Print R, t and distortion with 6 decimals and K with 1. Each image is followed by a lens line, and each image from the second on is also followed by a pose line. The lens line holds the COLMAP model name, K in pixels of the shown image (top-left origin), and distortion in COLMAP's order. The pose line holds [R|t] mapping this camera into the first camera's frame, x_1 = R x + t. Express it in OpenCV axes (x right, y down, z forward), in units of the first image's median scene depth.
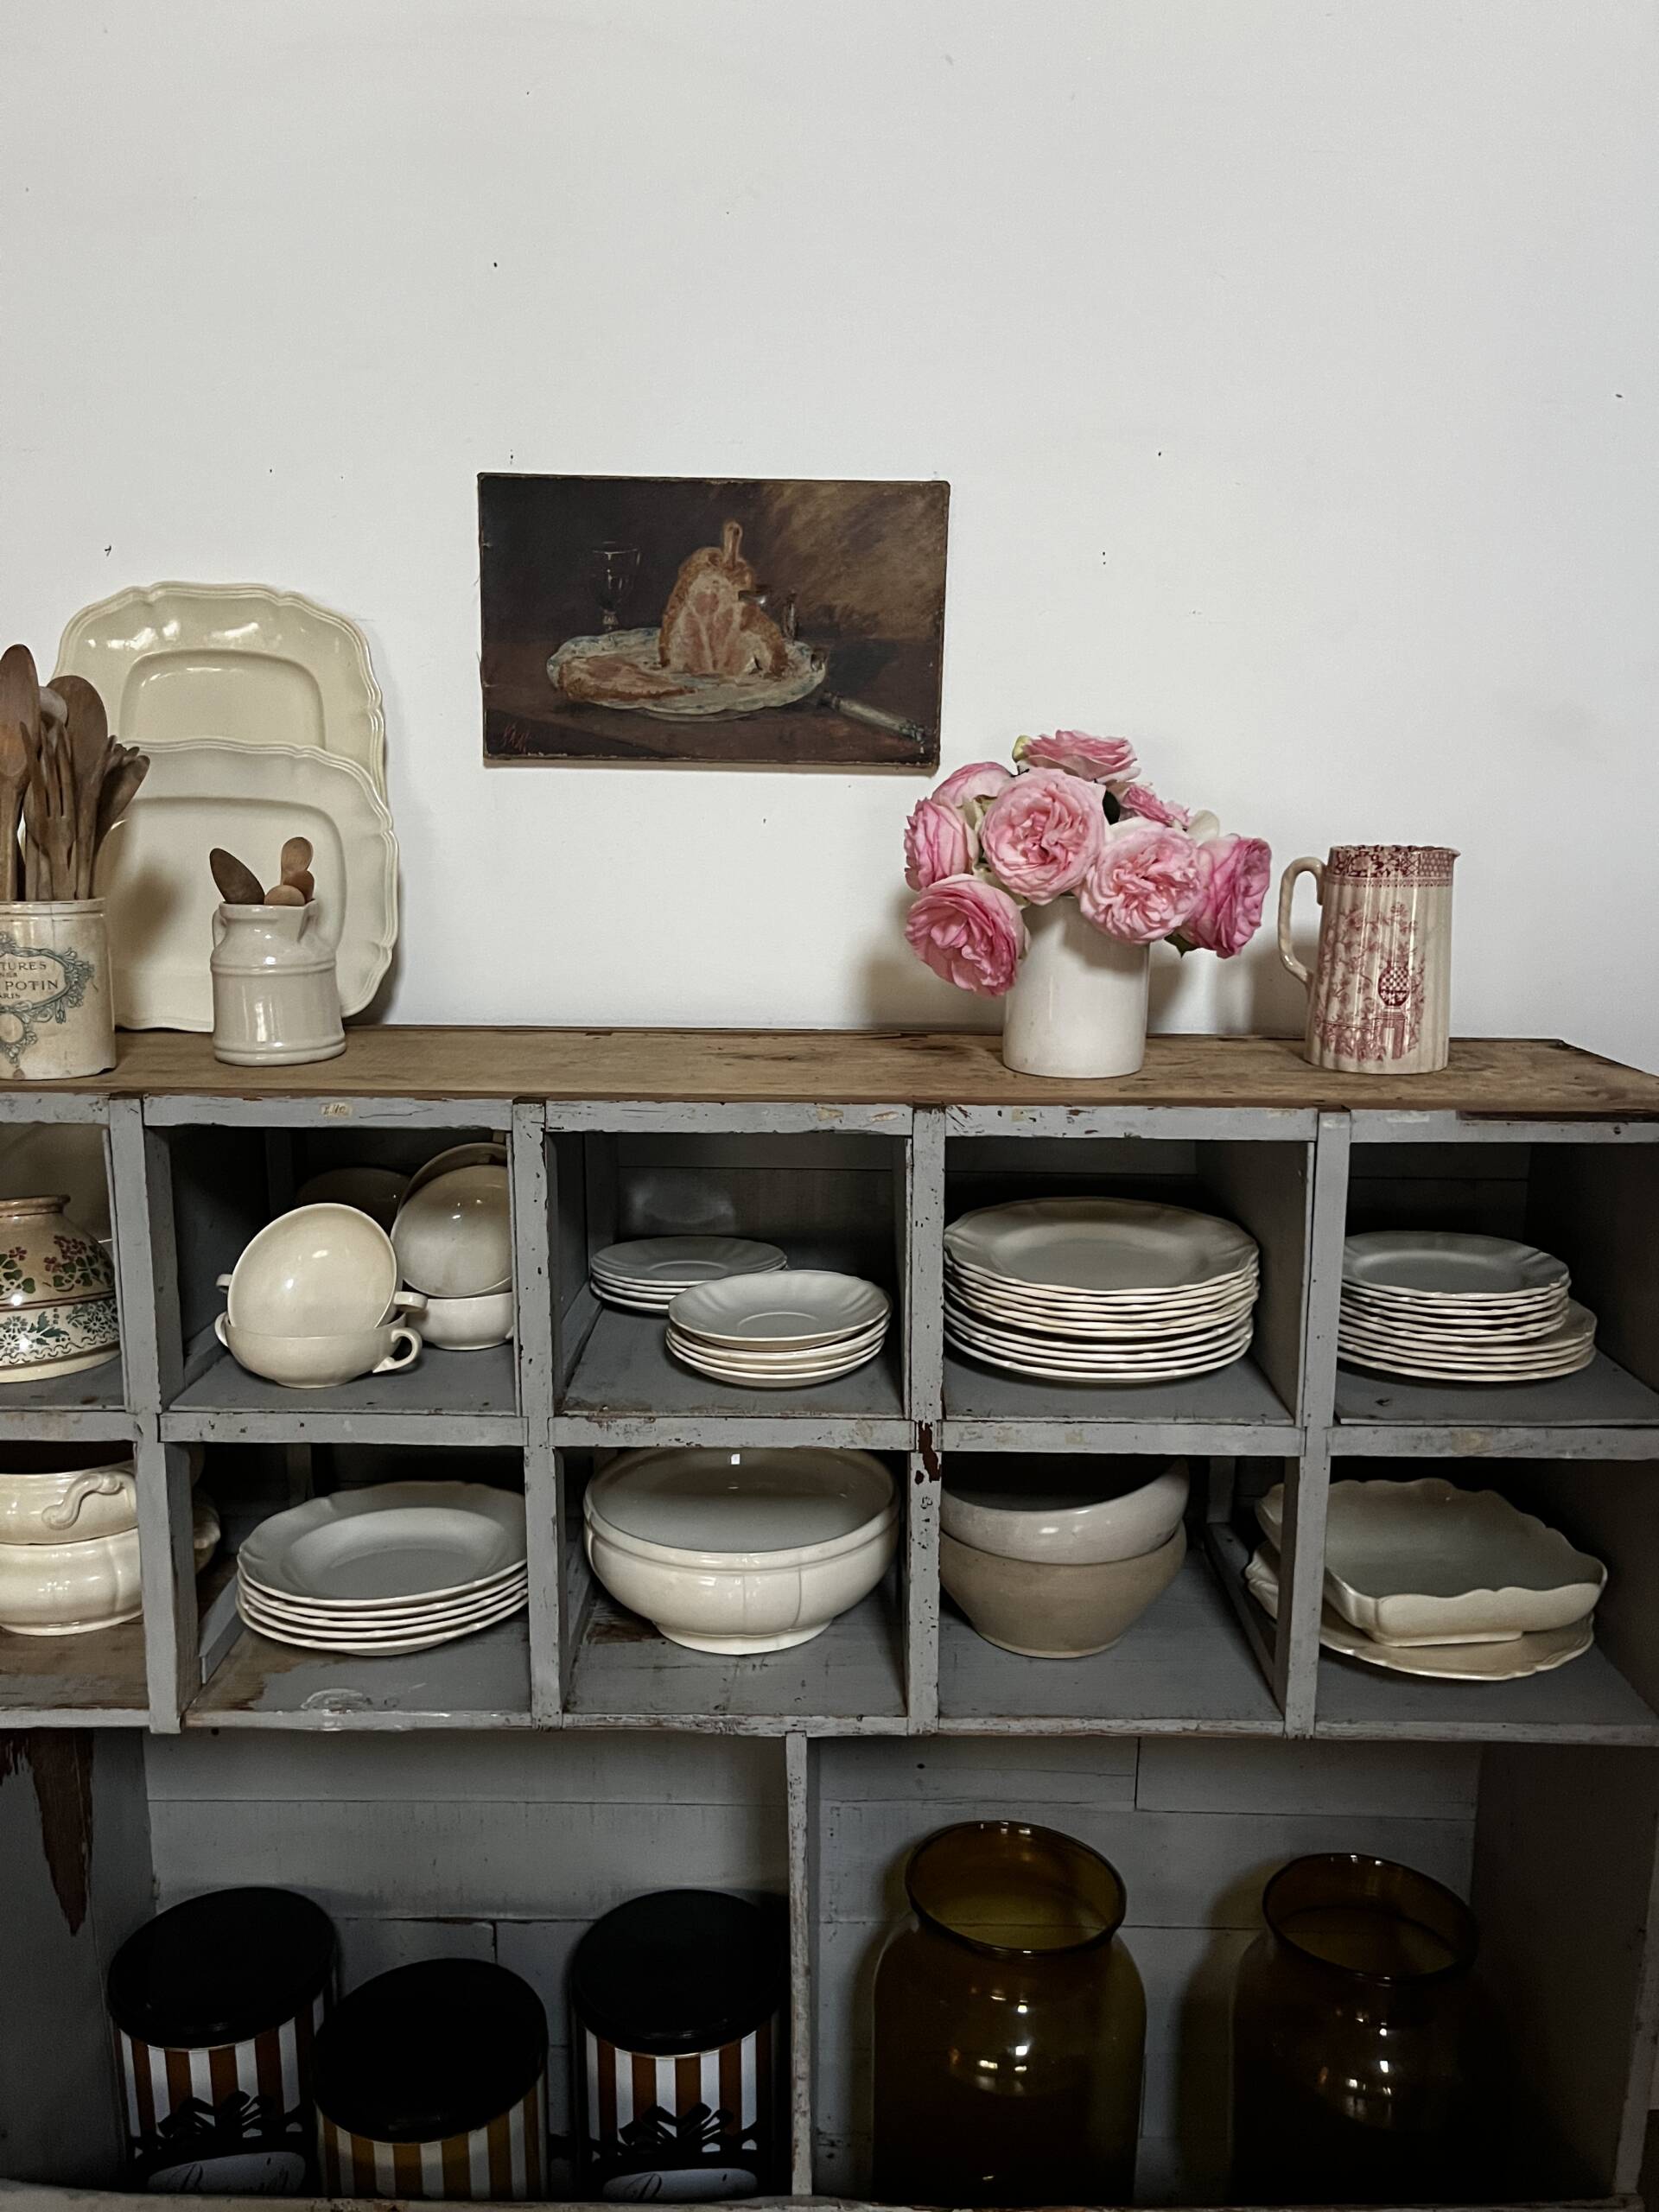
lens RADIAL K [[1670.8, 0, 840.0], [0, 1670.8, 1111.2], [0, 0, 1]] dist [0.016117, -0.009494]
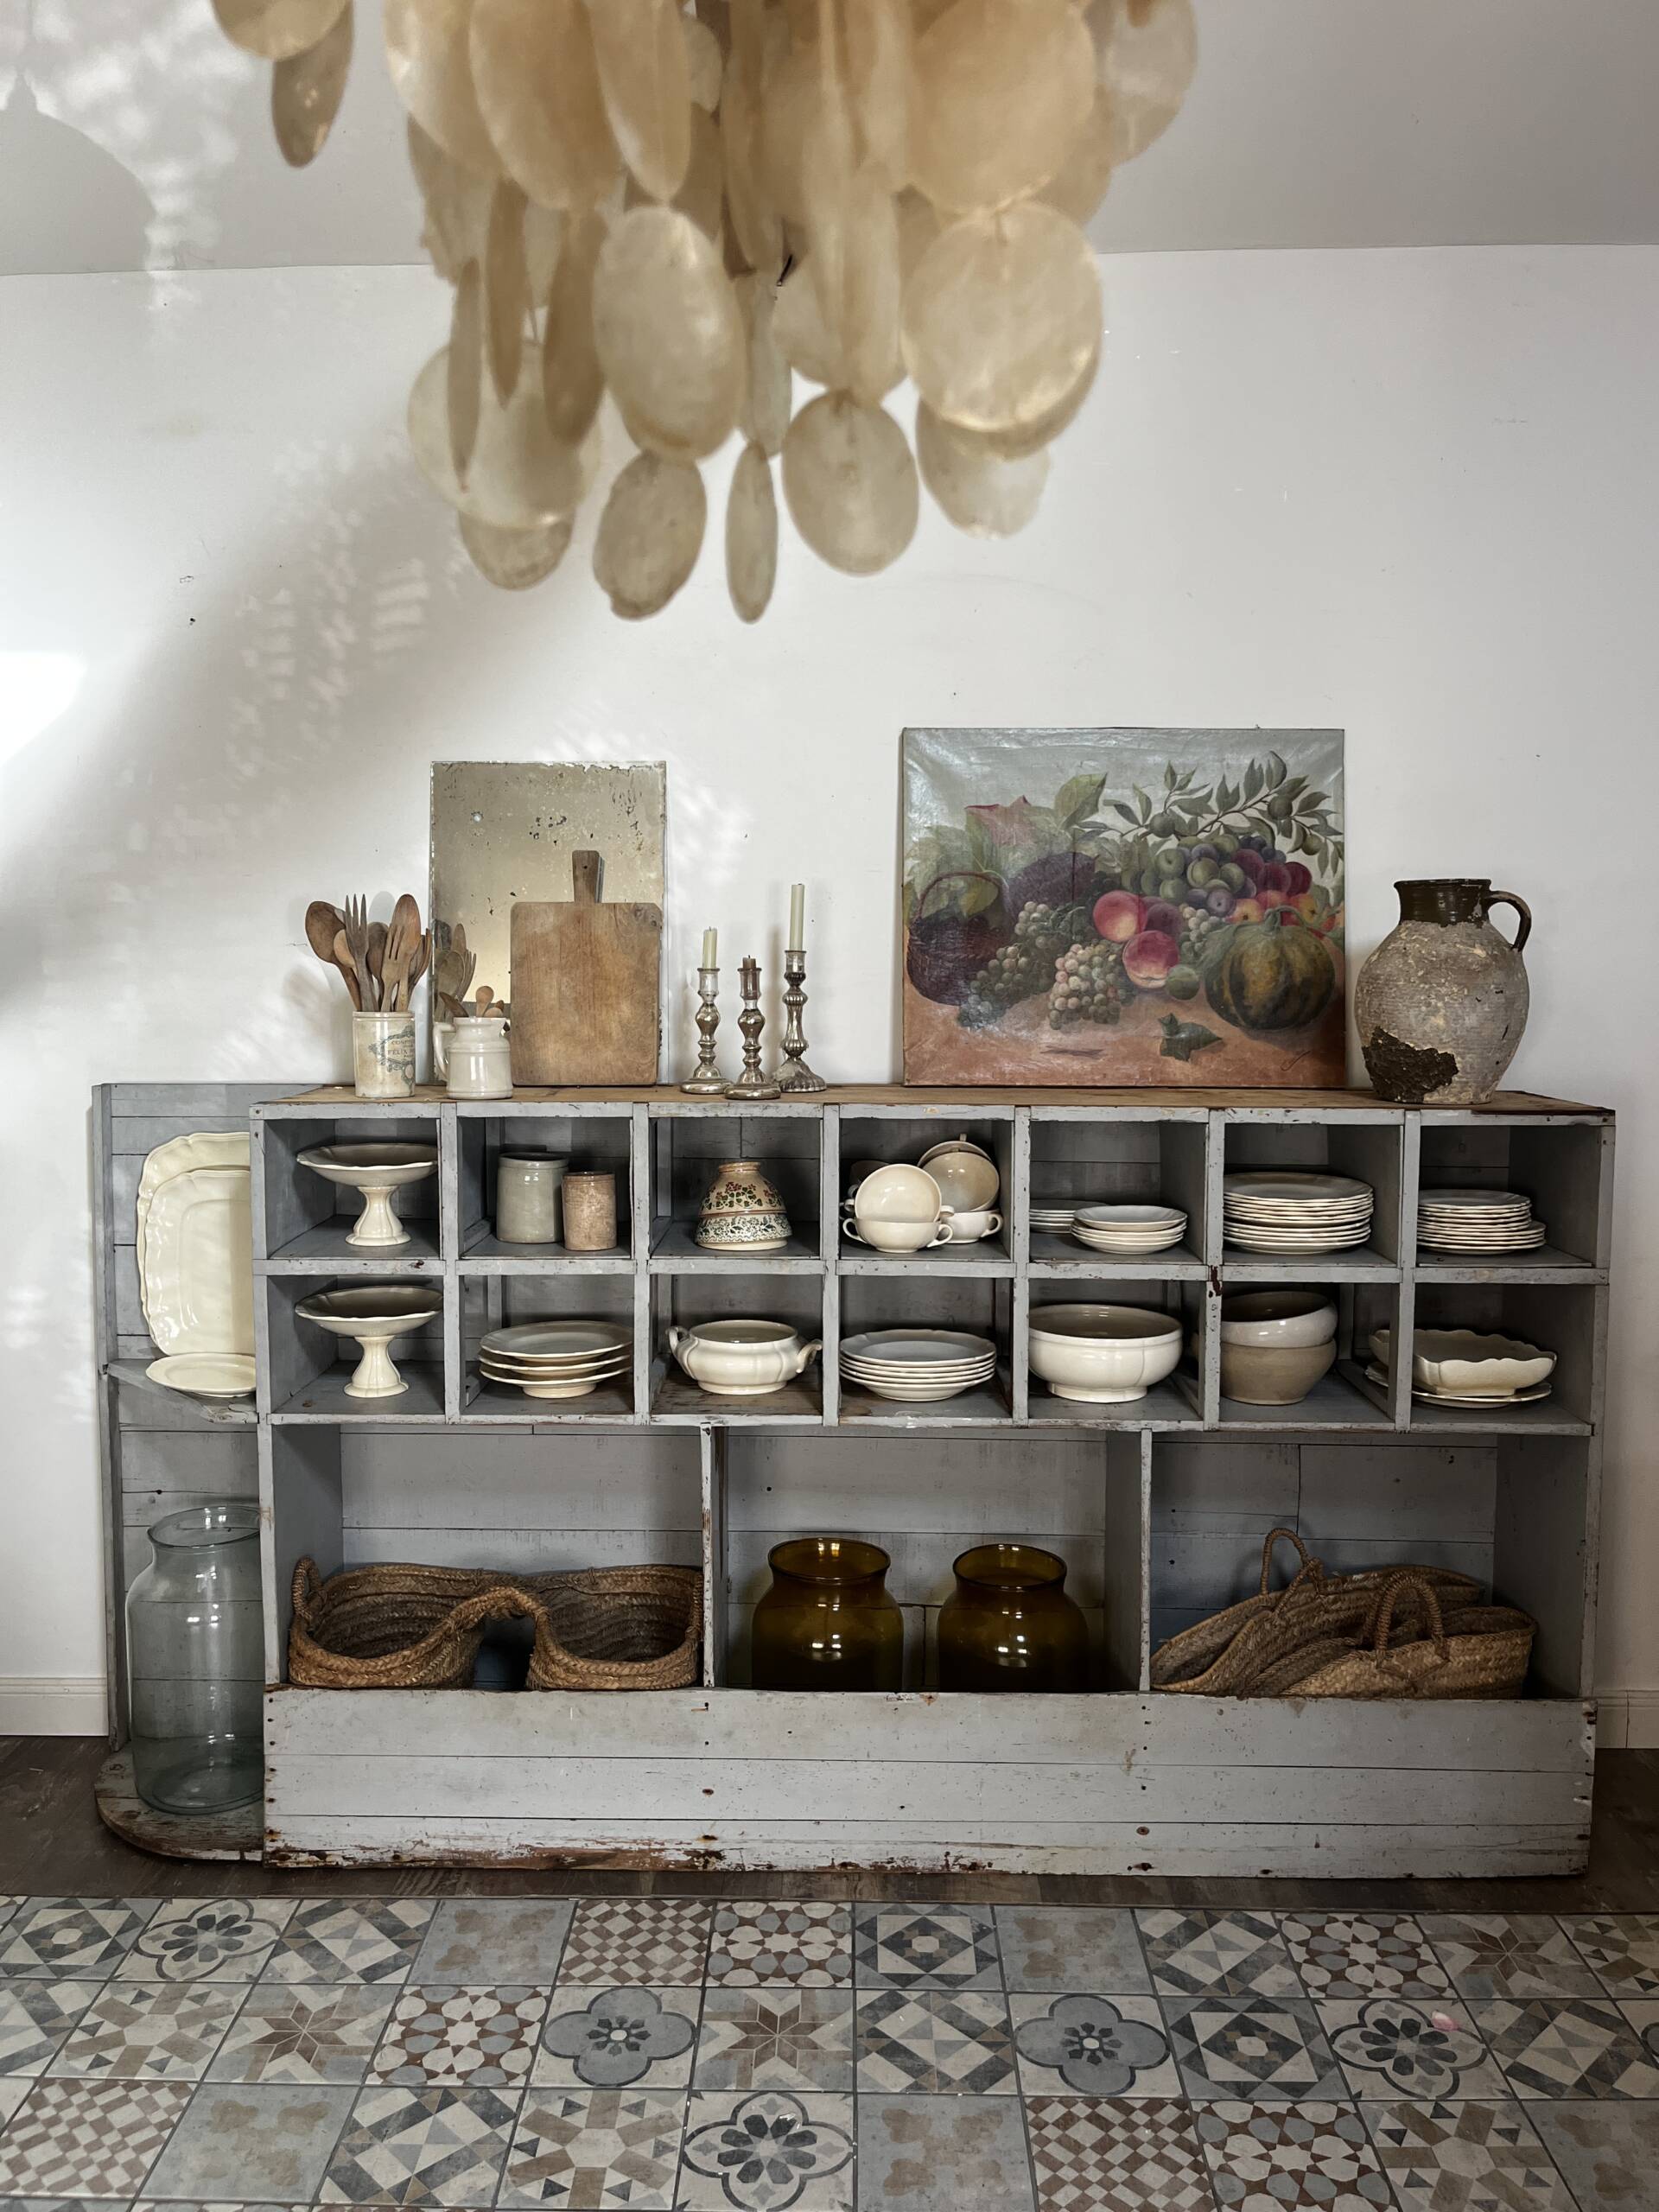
lens RADIAL K [[1670.8, 0, 808.4], [0, 1670.8, 1092.6], [0, 0, 1]] dist [0.016117, -0.009494]
pose [[0.999891, 0.000956, -0.014732, -0.396322], [-0.002577, 0.993881, -0.110430, 0.194563], [0.014536, 0.110456, 0.993775, -1.012108]]
